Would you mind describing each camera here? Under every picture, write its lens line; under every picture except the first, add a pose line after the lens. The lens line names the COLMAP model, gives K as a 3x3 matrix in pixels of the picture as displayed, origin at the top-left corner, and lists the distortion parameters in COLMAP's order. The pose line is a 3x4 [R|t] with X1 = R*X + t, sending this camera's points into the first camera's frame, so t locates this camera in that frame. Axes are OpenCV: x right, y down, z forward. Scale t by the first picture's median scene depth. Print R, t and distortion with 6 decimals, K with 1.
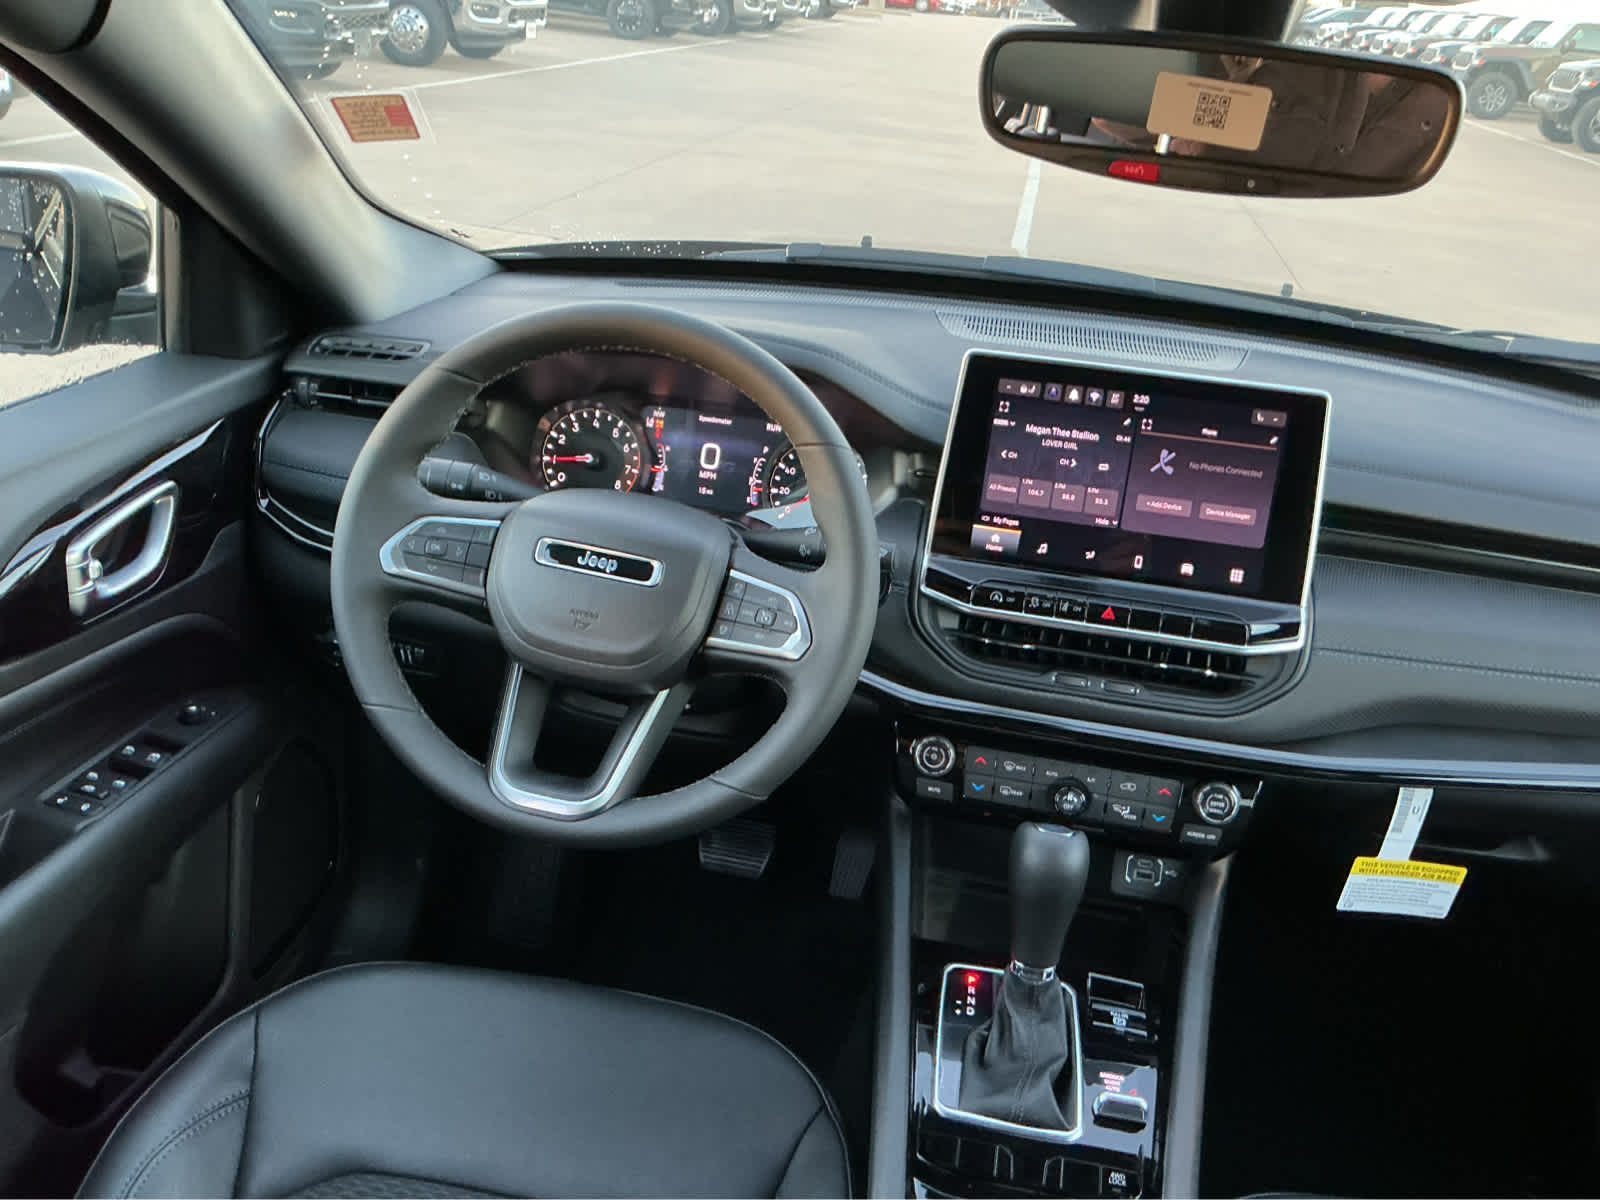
lens RADIAL K [[1324.8, 0, 799.7], [0, 1324.8, 596.0], [0, 0, 1]] dist [0.099462, -0.157760]
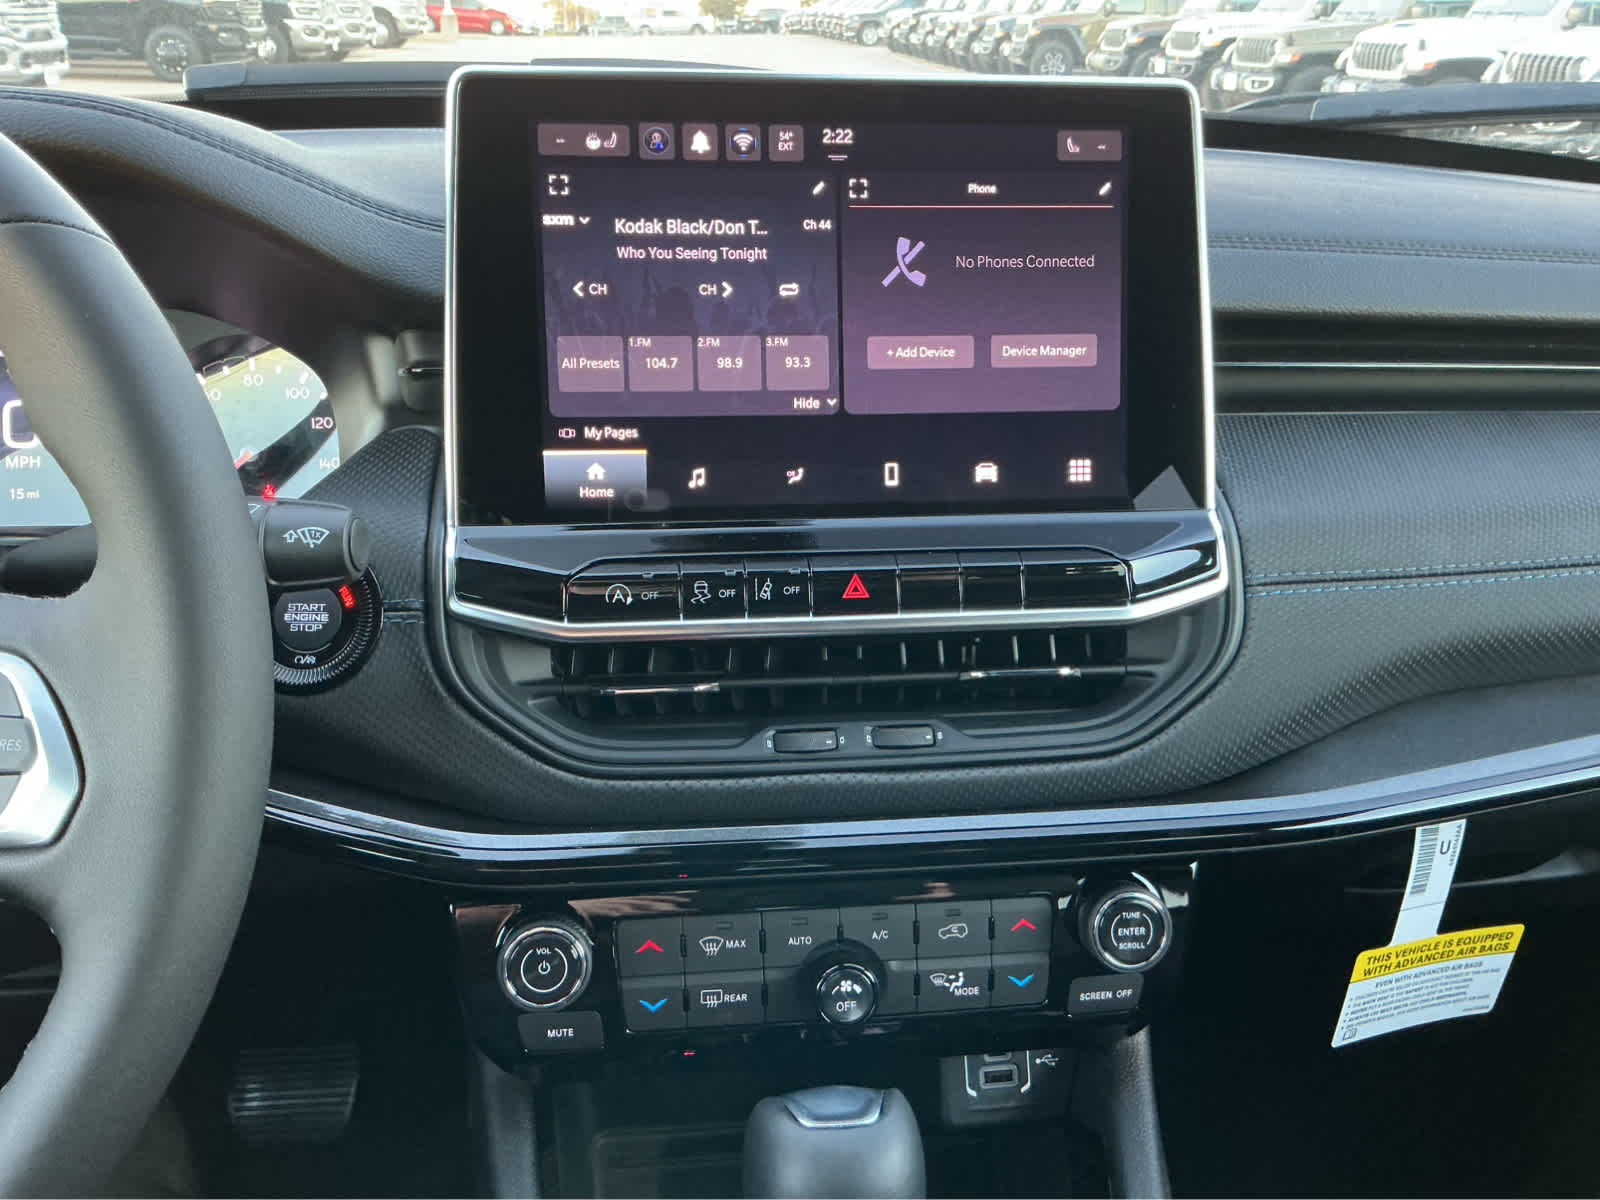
lens RADIAL K [[1324.8, 0, 799.7], [0, 1324.8, 596.0], [0, 0, 1]] dist [0.099462, -0.157760]
pose [[0.956931, -0.175077, 0.231585, 0.100955], [0.178791, 0.983874, 0.005023, 0.009728], [-0.228730, 0.036599, 0.972802, 0.533734]]
